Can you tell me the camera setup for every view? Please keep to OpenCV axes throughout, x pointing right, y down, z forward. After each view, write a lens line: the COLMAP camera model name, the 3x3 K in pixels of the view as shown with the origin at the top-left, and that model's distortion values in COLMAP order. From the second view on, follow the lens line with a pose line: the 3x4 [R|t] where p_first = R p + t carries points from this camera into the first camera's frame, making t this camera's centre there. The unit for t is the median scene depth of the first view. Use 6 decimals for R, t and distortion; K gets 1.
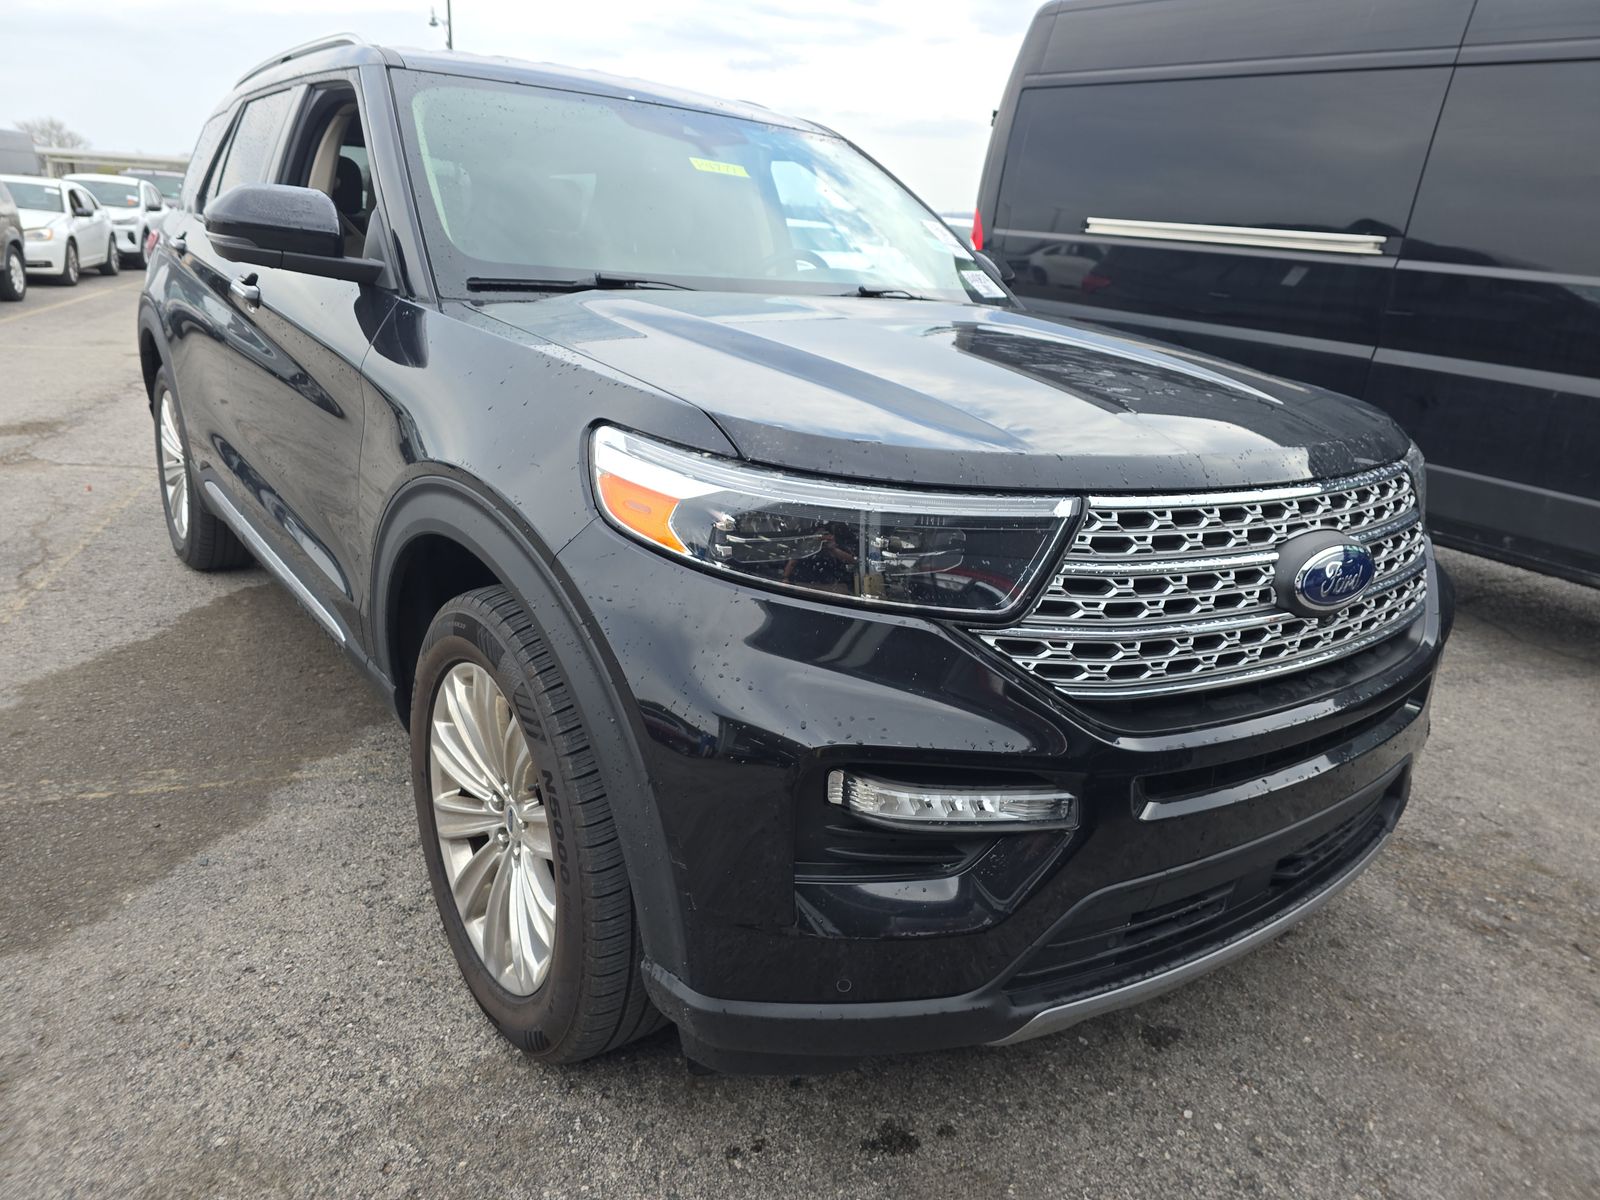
lens RADIAL K [[1039.6, 0, 804.6], [0, 1039.6, 583.0], [0, 0, 1]] dist [0.046818, -0.047339]
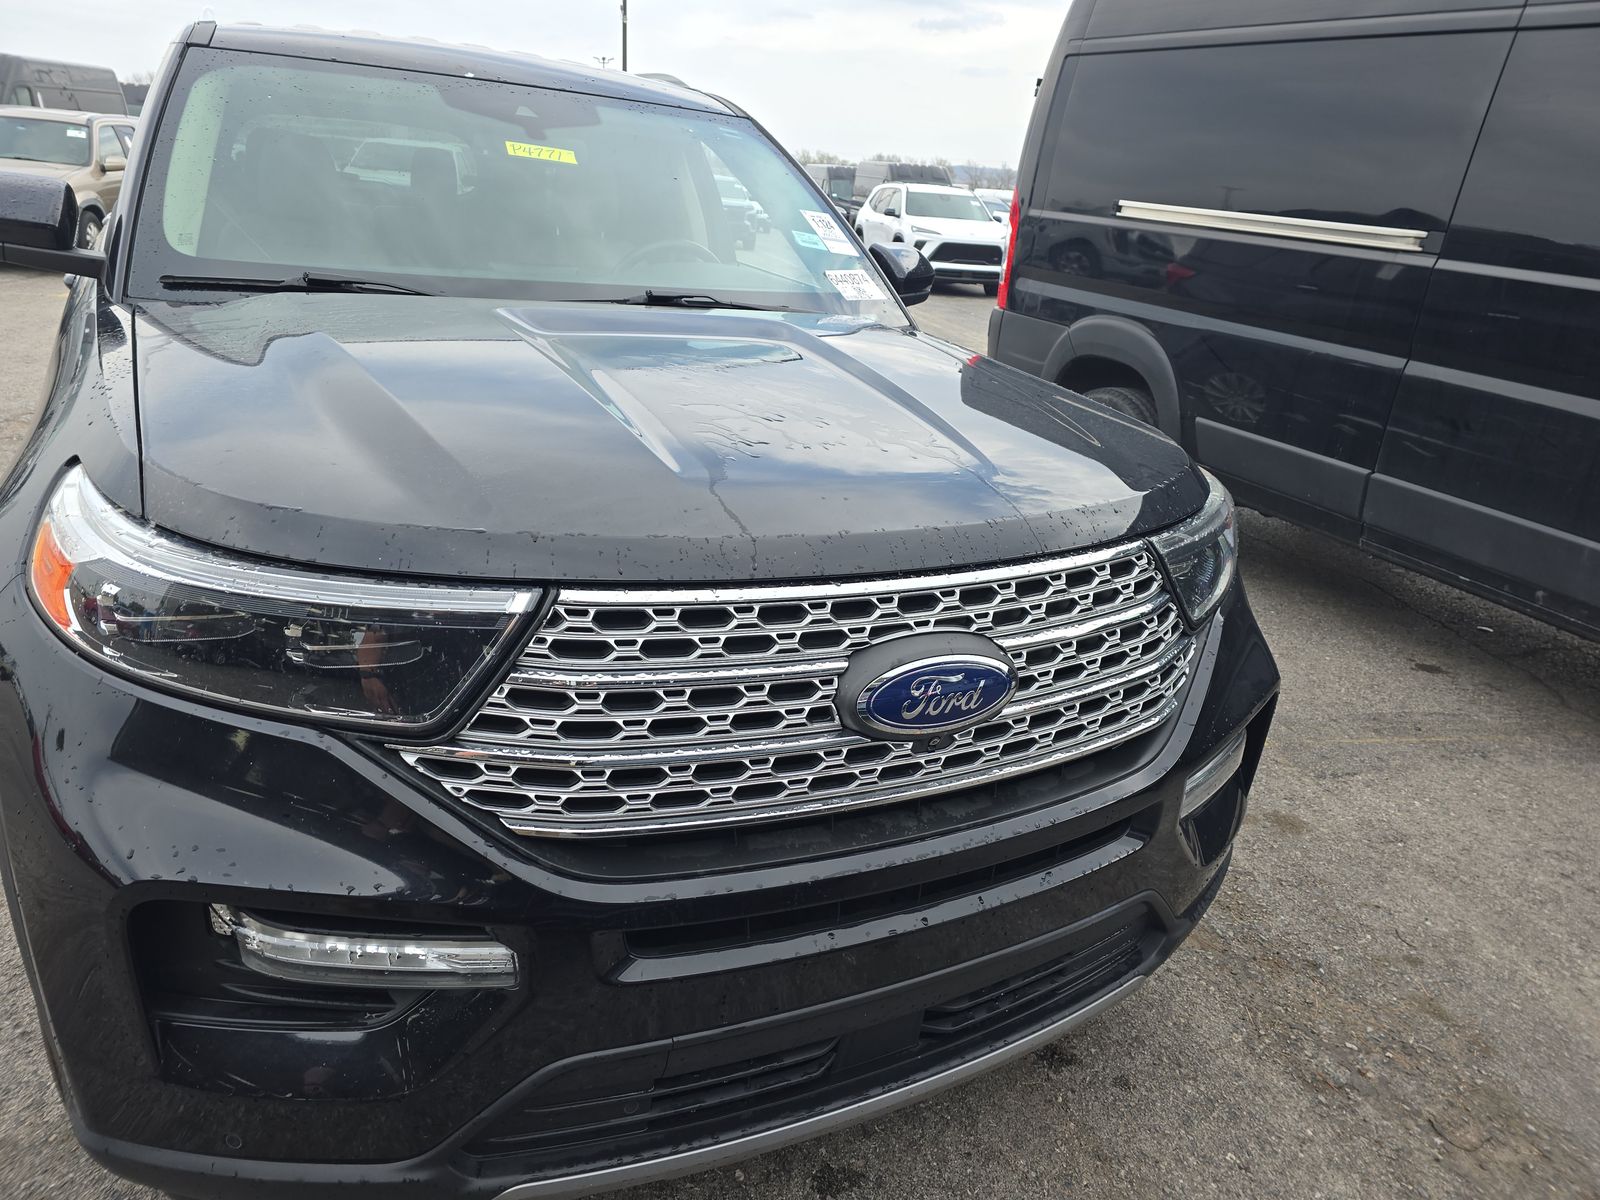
lens RADIAL K [[1039.6, 0, 791.7], [0, 1039.6, 585.2], [0, 0, 1]] dist [0.046818, -0.047339]
pose [[0.987900, 0.064269, -0.141149, 0.438985], [-0.059895, 0.997590, 0.035022, -0.096751], [0.143060, -0.026144, 0.989369, 0.167706]]
